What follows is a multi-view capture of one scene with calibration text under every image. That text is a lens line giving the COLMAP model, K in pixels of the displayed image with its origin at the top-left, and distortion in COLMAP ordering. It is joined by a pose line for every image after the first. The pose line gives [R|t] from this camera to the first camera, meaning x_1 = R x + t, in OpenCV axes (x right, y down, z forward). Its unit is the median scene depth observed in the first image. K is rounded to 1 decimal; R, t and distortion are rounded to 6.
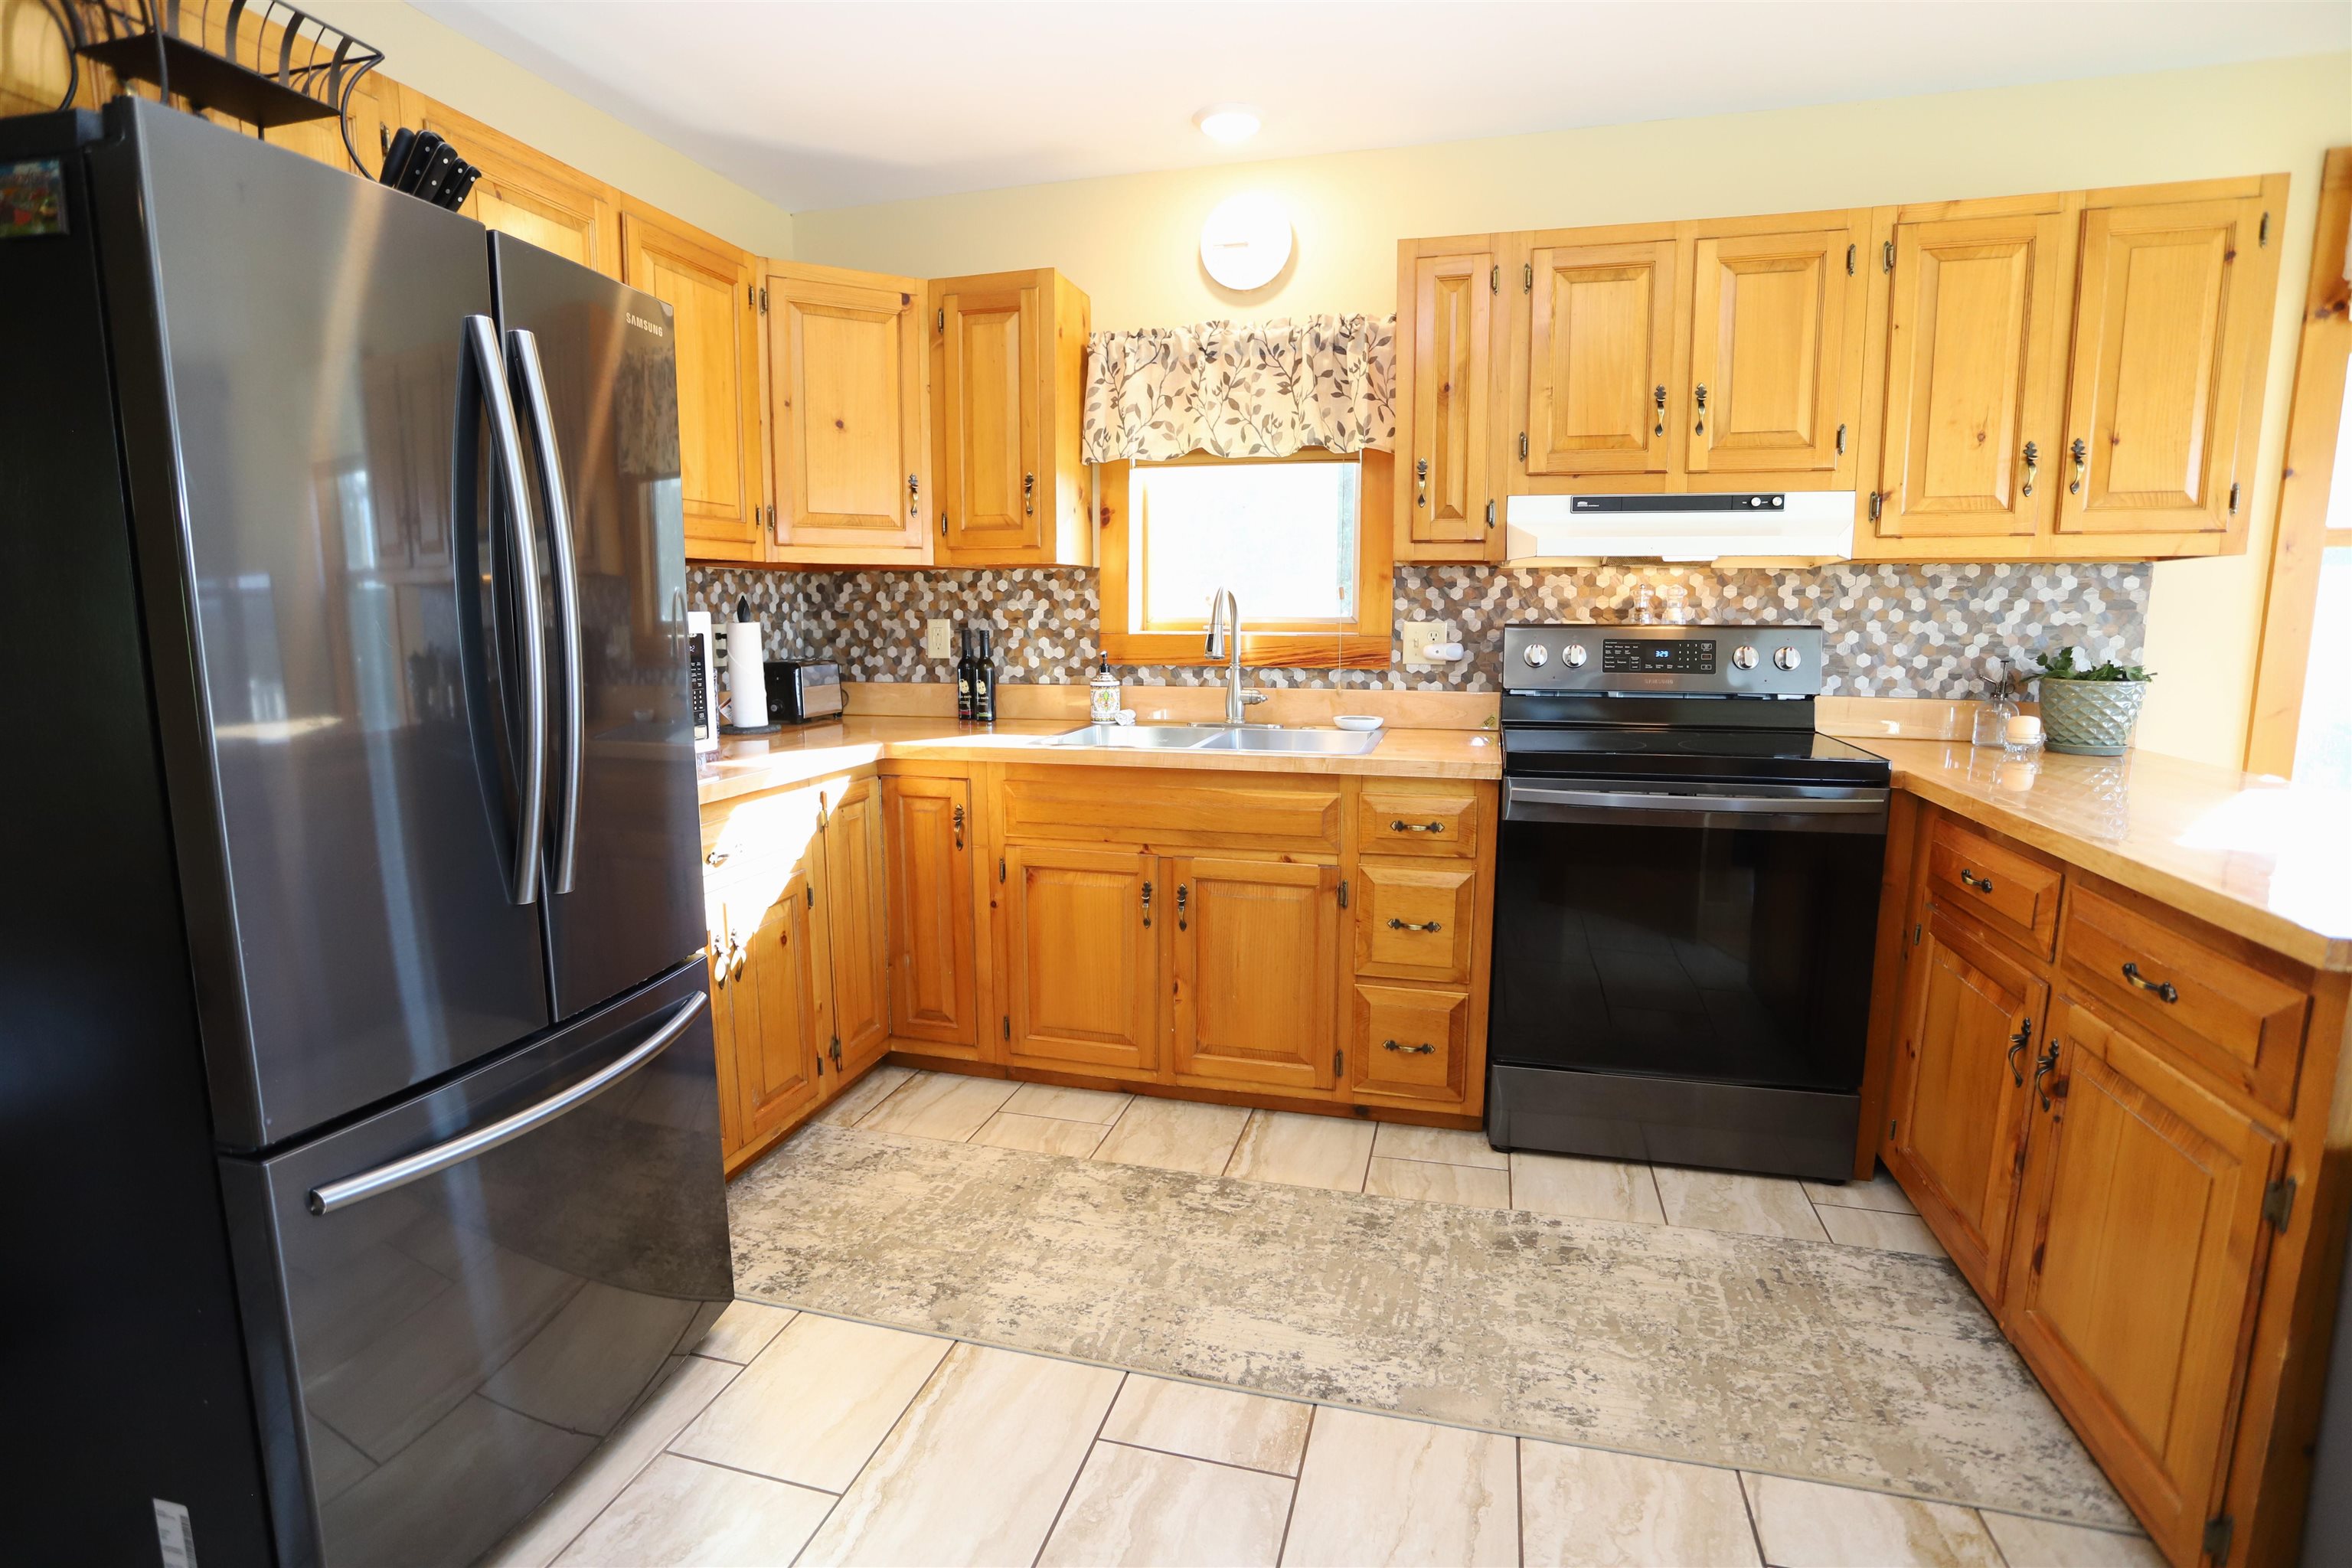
lens RADIAL K [[1138.8, 0, 1169.0], [0, 1138.8, 783.5], [0, 0, 1]] dist [-0.027990, 0.001958]
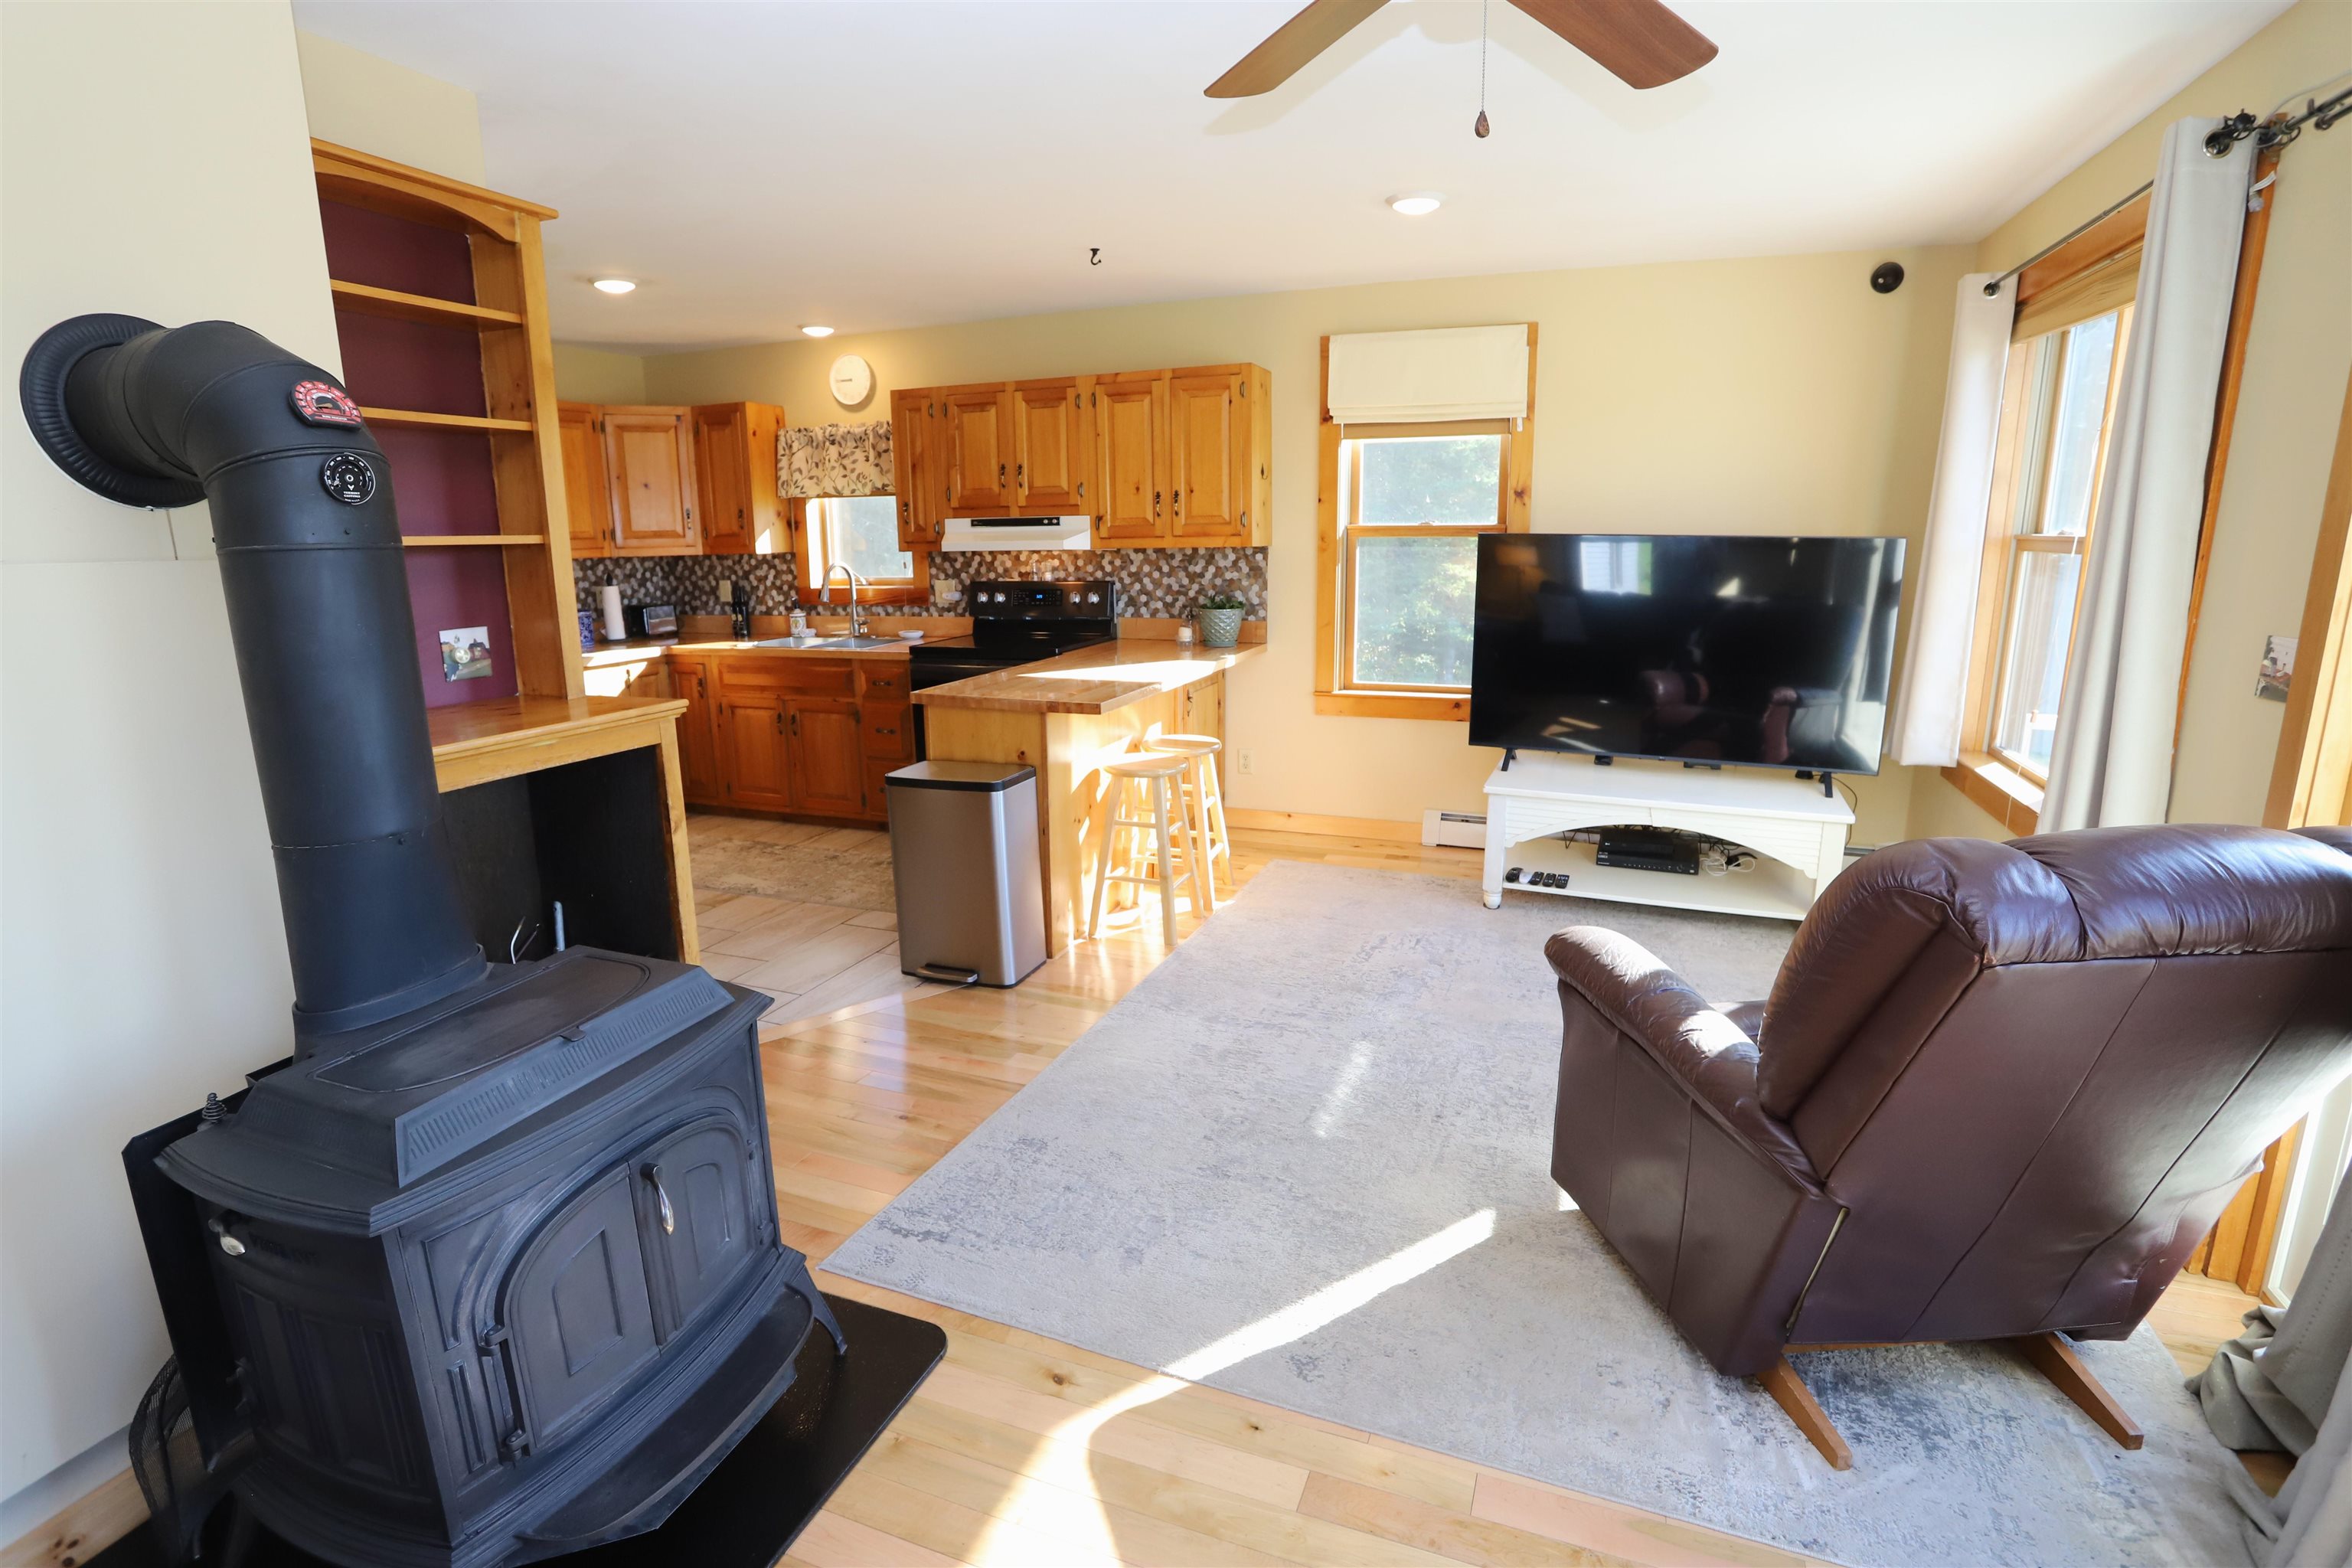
lens RADIAL K [[1138.8, 0, 1178.2], [0, 1138.8, 783.9], [0, 0, 1]] dist [-0.027990, 0.001958]
pose [[0.993024, 0.008136, -0.117629, 0.859743], [0.000282, 0.997450, 0.071370, 0.062909], [0.117910, -0.070905, 0.990490, -0.876859]]
